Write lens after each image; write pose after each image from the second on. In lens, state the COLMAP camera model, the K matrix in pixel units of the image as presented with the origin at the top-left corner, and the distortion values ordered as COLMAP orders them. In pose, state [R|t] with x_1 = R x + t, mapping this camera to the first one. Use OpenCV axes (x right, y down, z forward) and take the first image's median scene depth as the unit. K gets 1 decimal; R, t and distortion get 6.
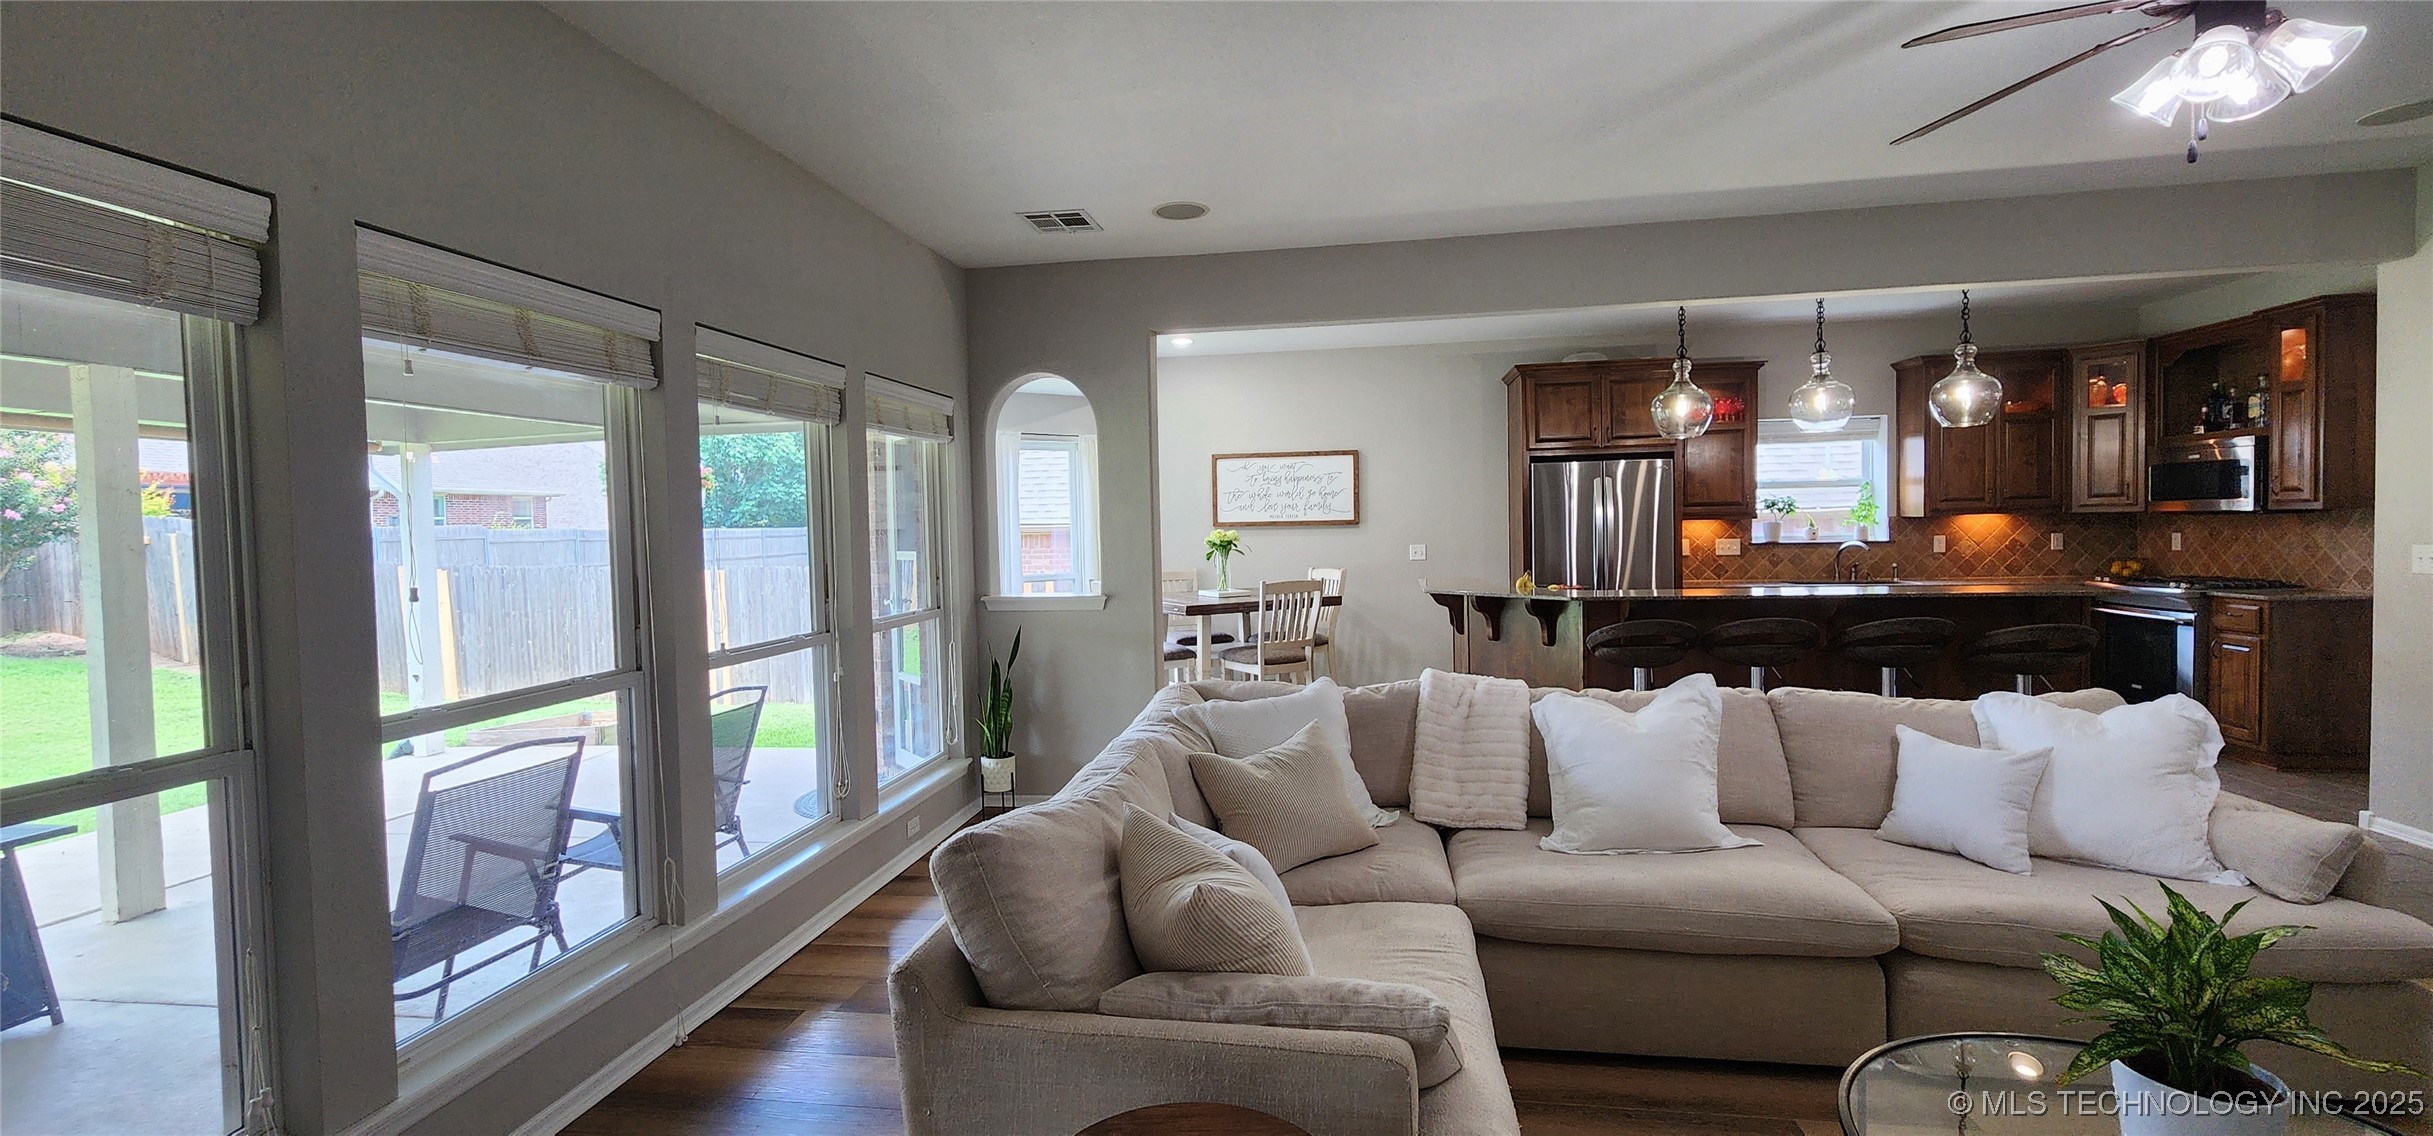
lens RADIAL K [[1000.7, 0, 1207.9], [0, 1000.7, 545.1], [0, 0, 1]] dist [0.002106, -0.001200]
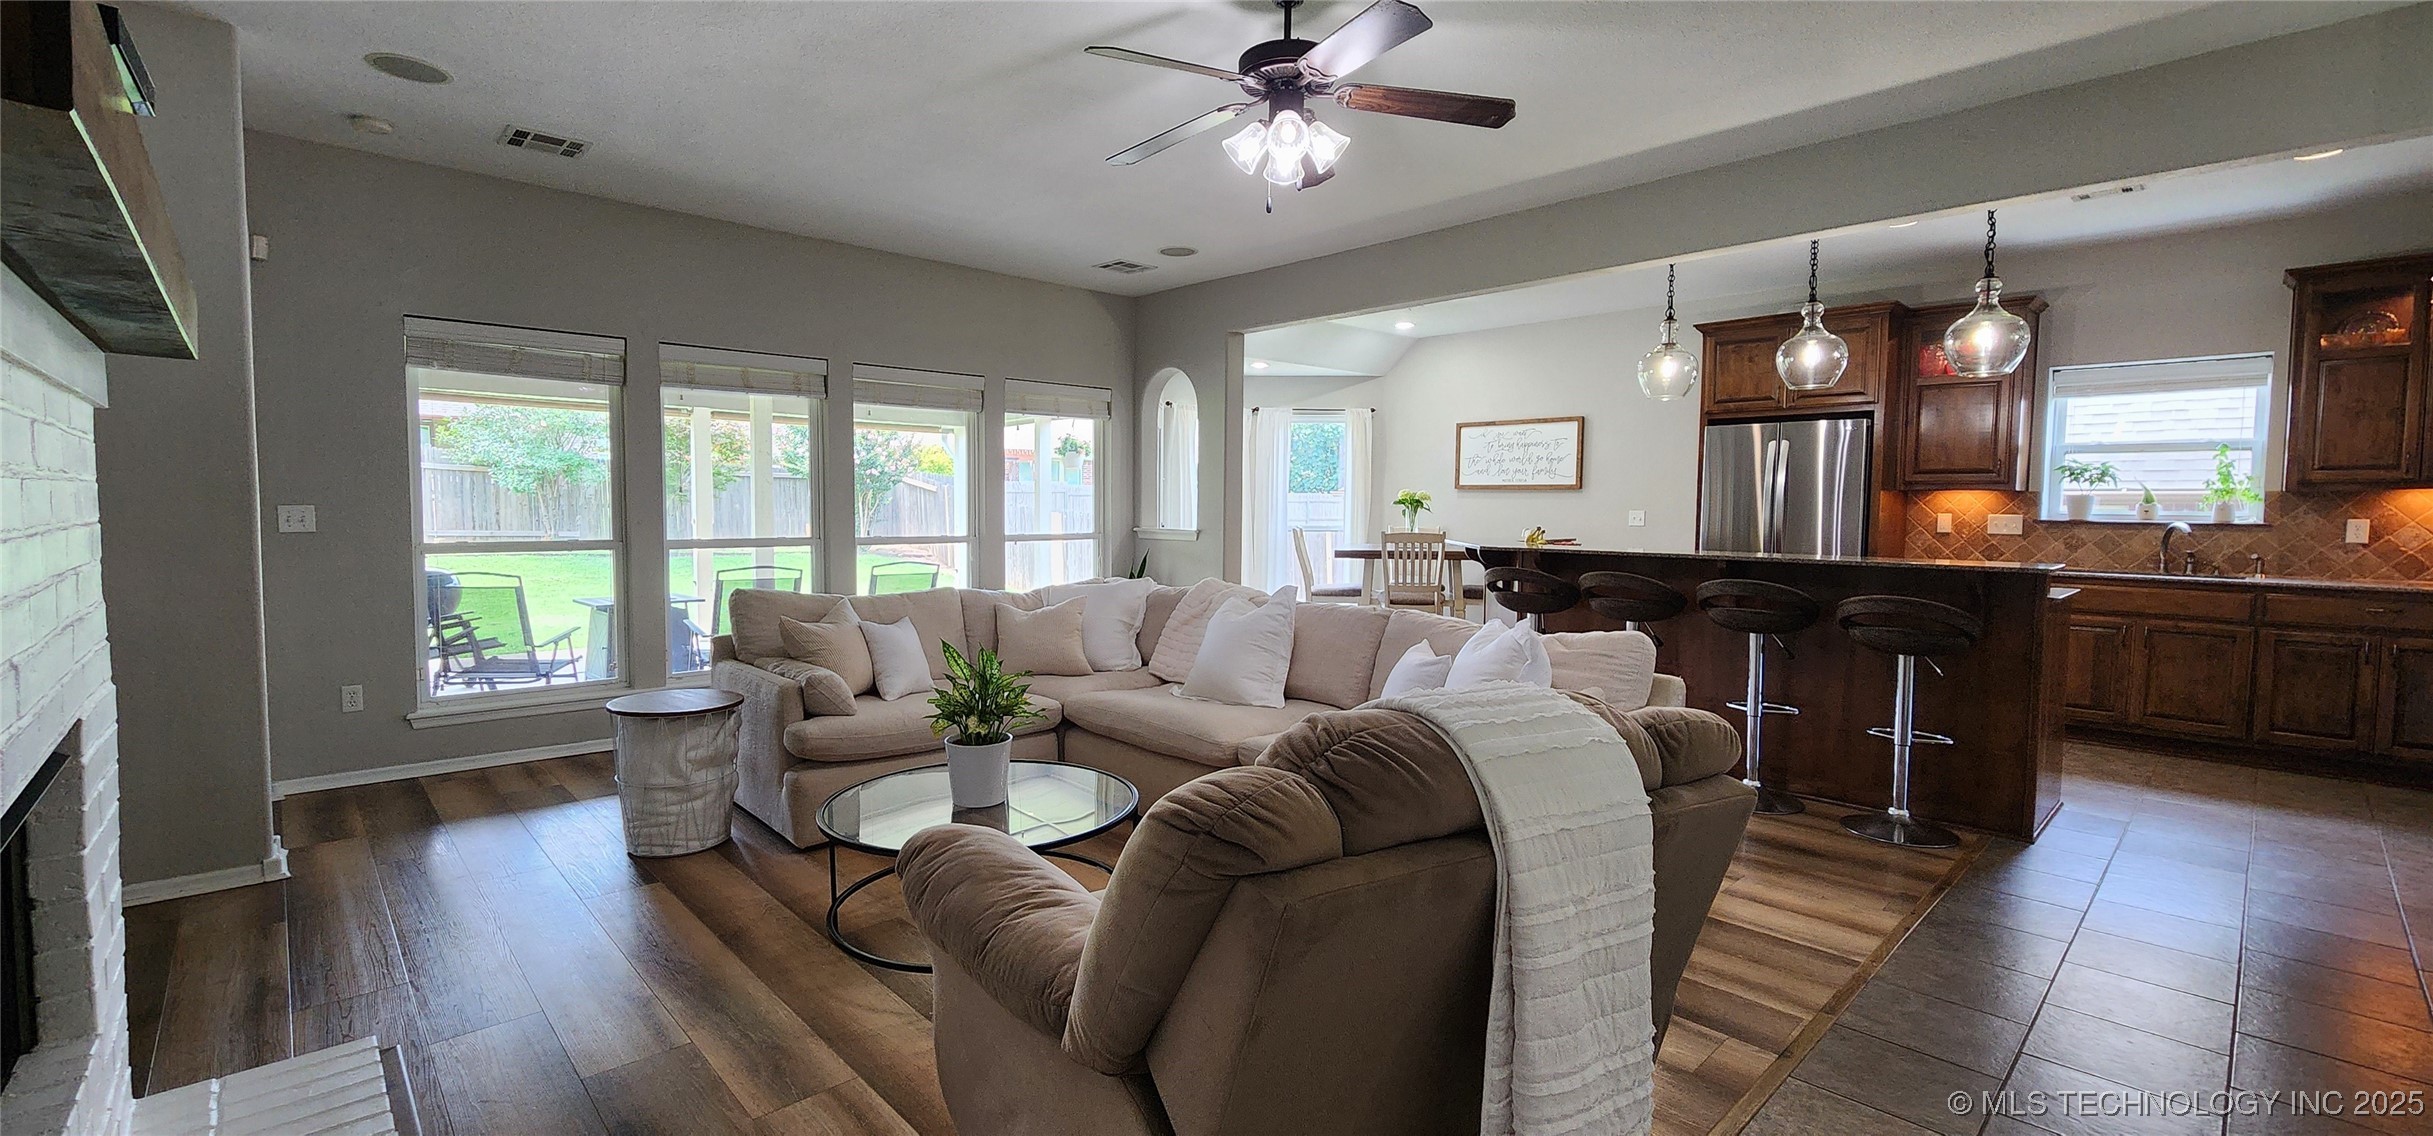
lens RADIAL K [[1000.7, 0, 1189.2], [0, 1000.7, 554.6], [0, 0, 1]] dist [0.002106, -0.001200]
pose [[0.796486, 0.059634, -0.601709, 0.538001], [-0.036787, 0.998060, 0.050222, 0.011216], [0.603537, -0.017866, 0.797135, -0.066649]]
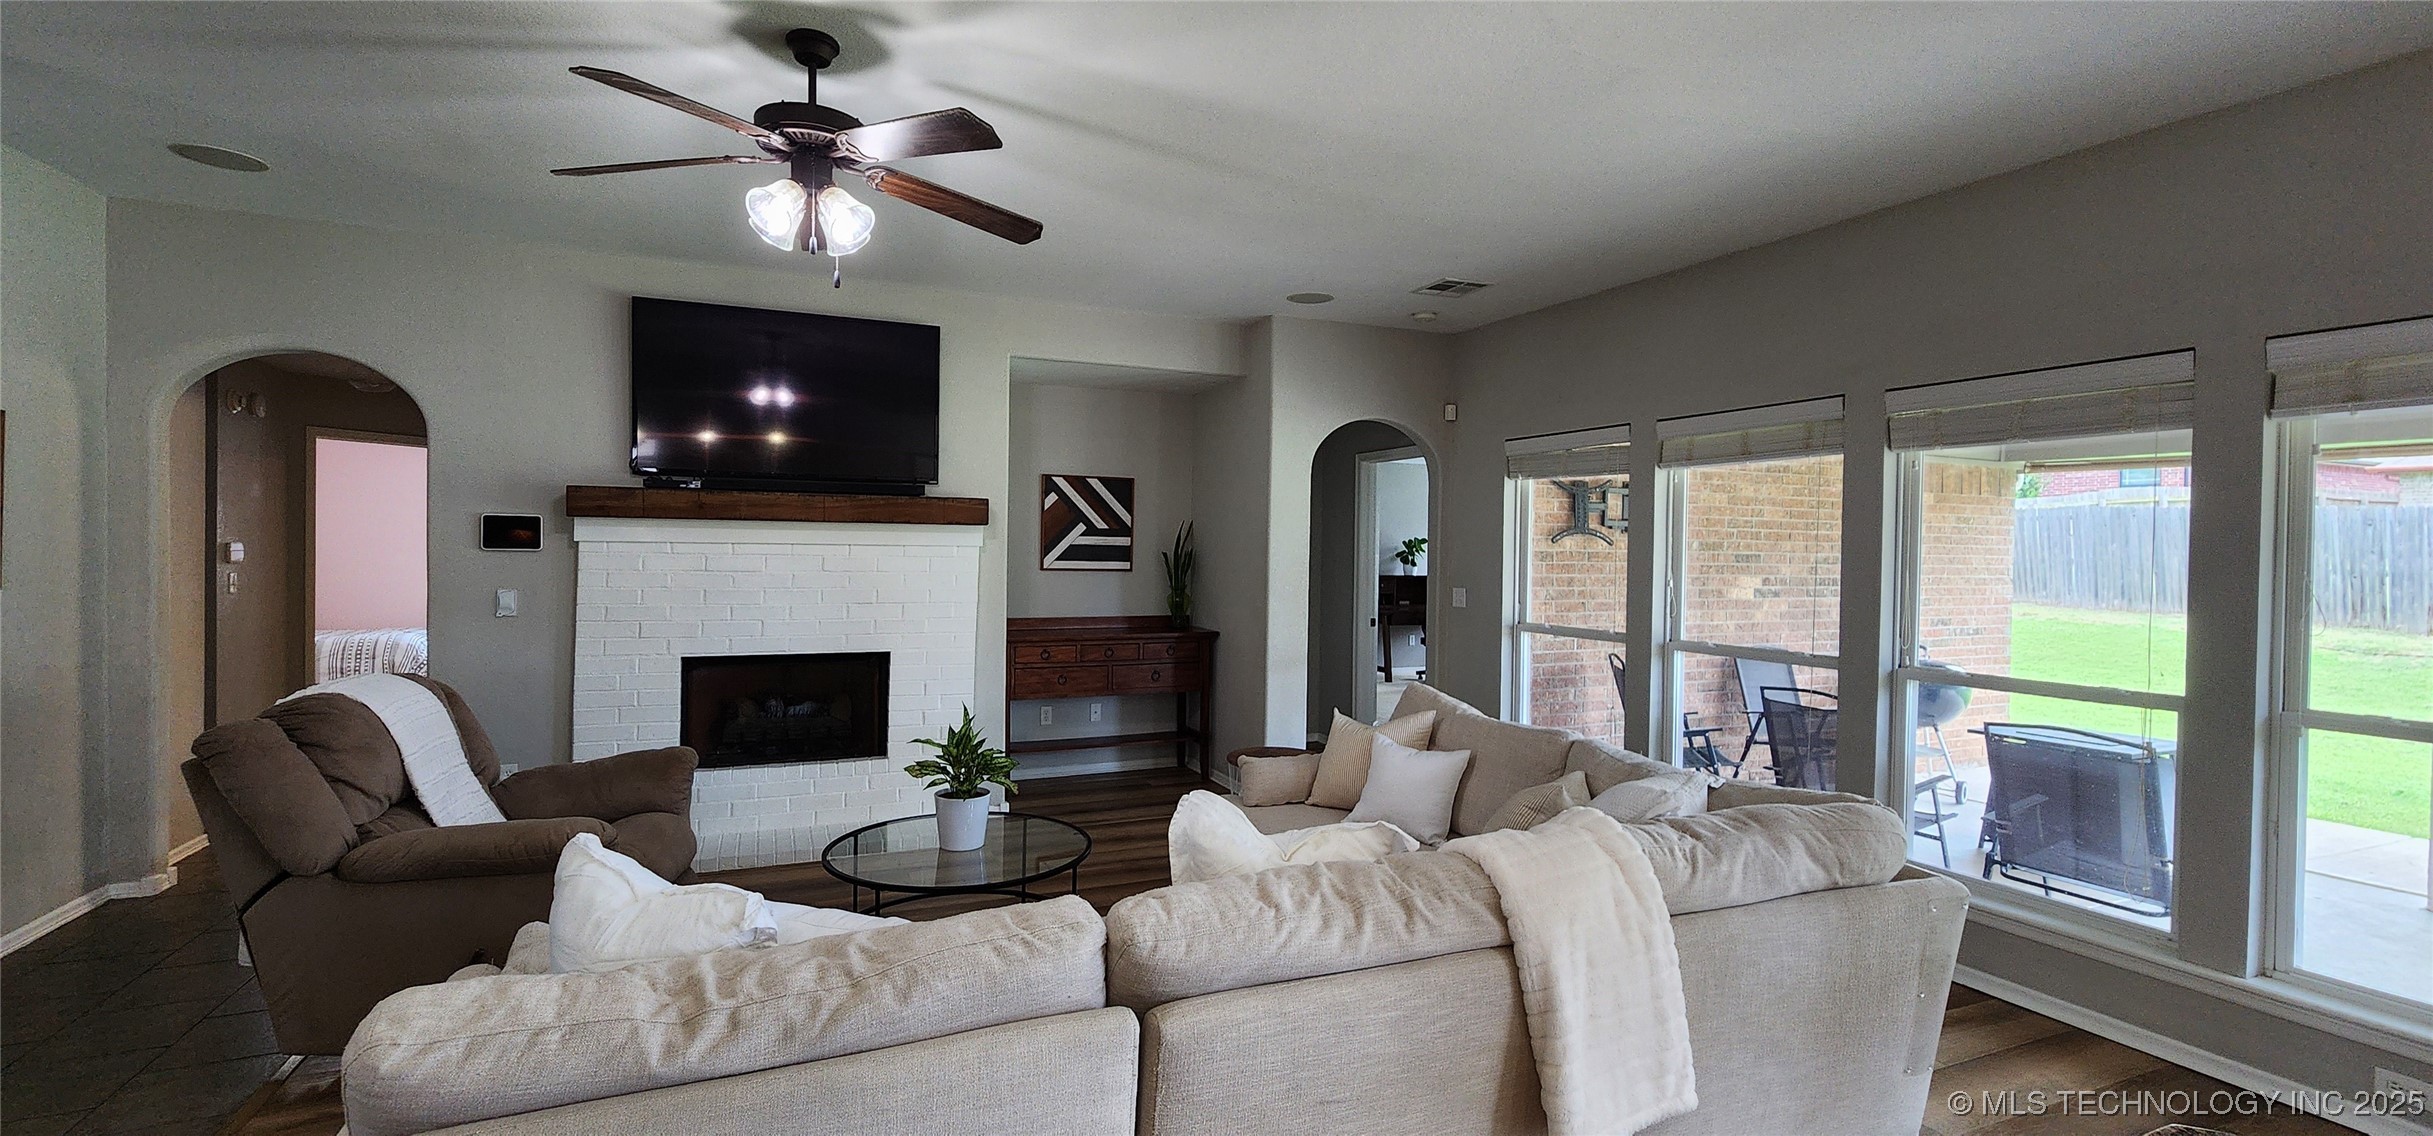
lens RADIAL K [[1000.7, 0, 1191.8], [0, 1000.7, 556.1], [0, 0, 1]] dist [0.002106, -0.001200]
pose [[-0.832777, 0.012130, -0.553475, 0.389477], [-0.009107, 0.999325, 0.035603, -0.026676], [0.553533, 0.034690, -0.832104, 0.733380]]
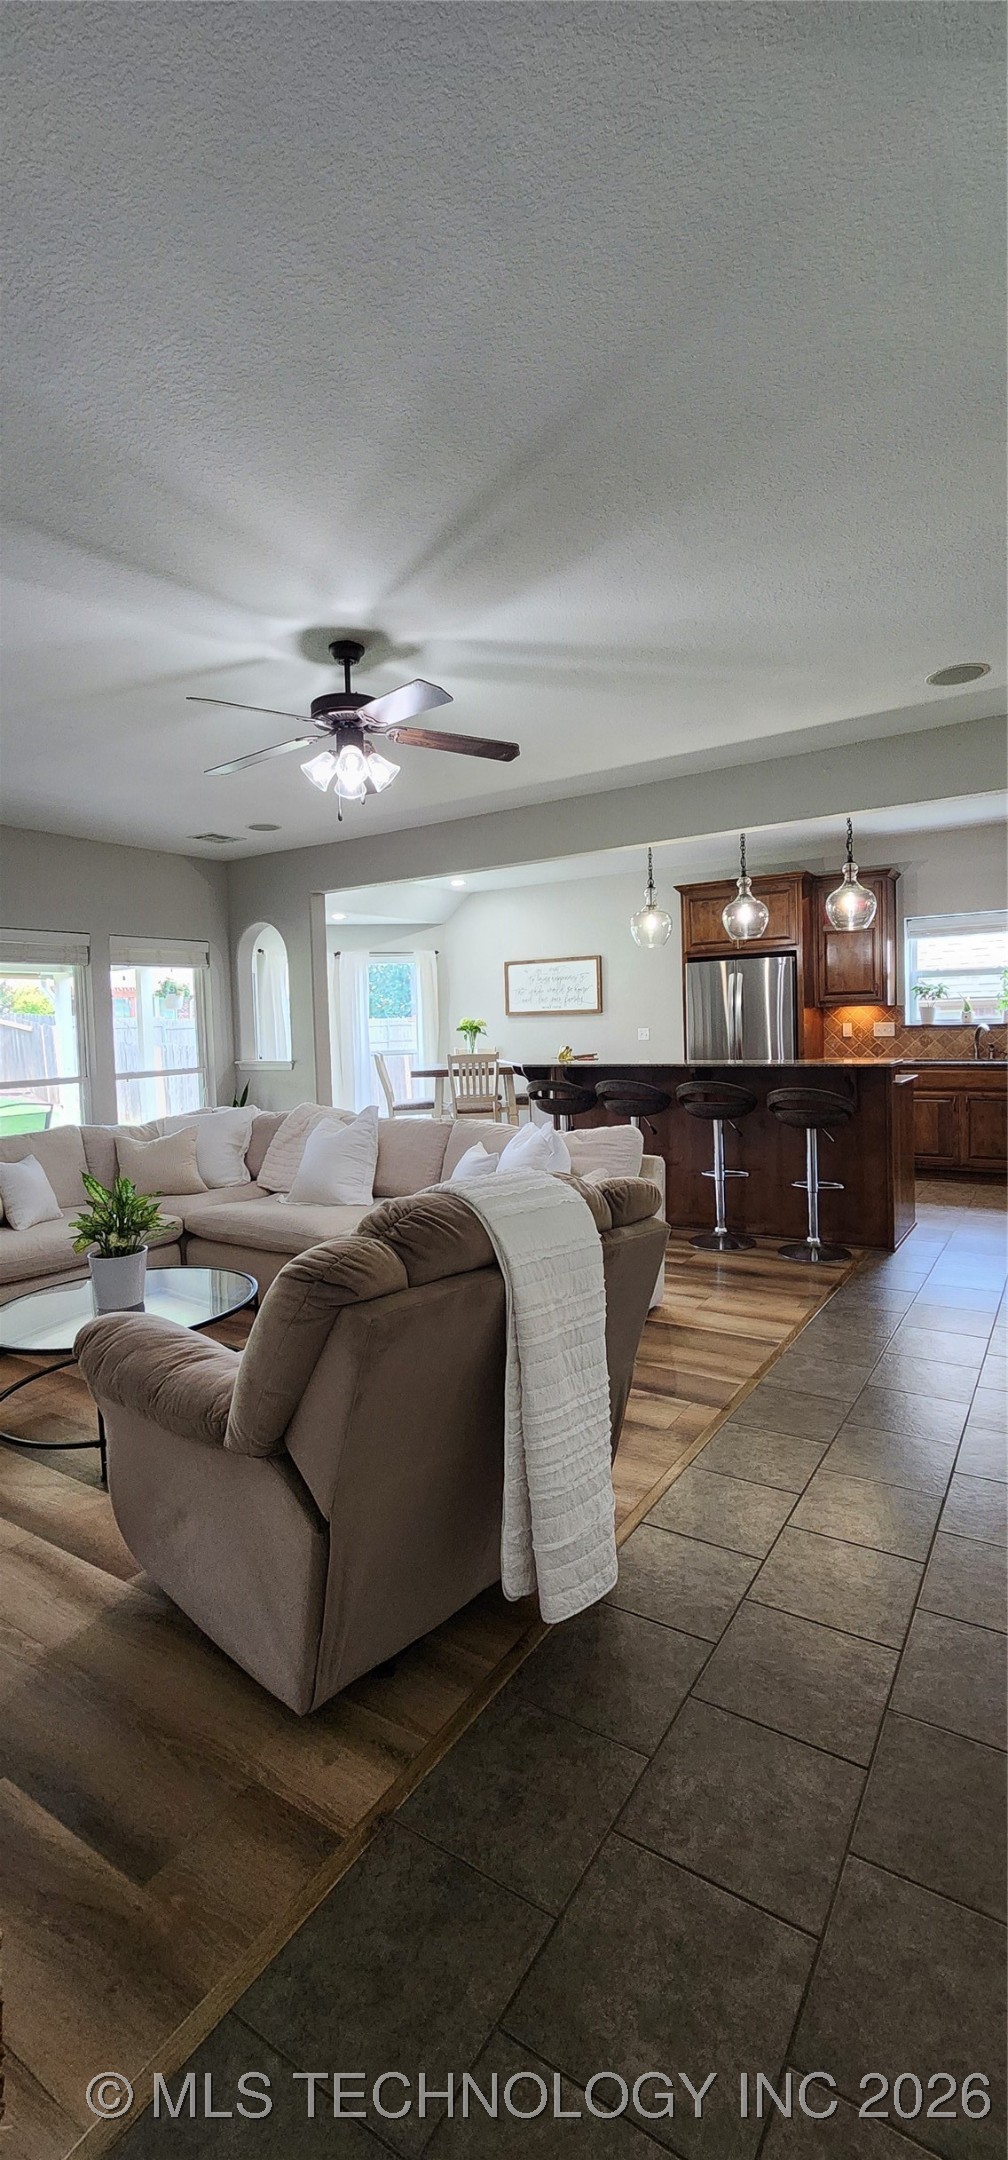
lens RADIAL K [[888.4, 0, 505.0], [0, 888.4, 1054.7], [0, 0, 1]] dist [0.002106, -0.001200]
pose [[0.920925, 0.006684, -0.389682, 0.575894], [0.004602, 0.999597, 0.028022, 0.000964], [0.389712, -0.027600, 0.920523, -0.123805]]
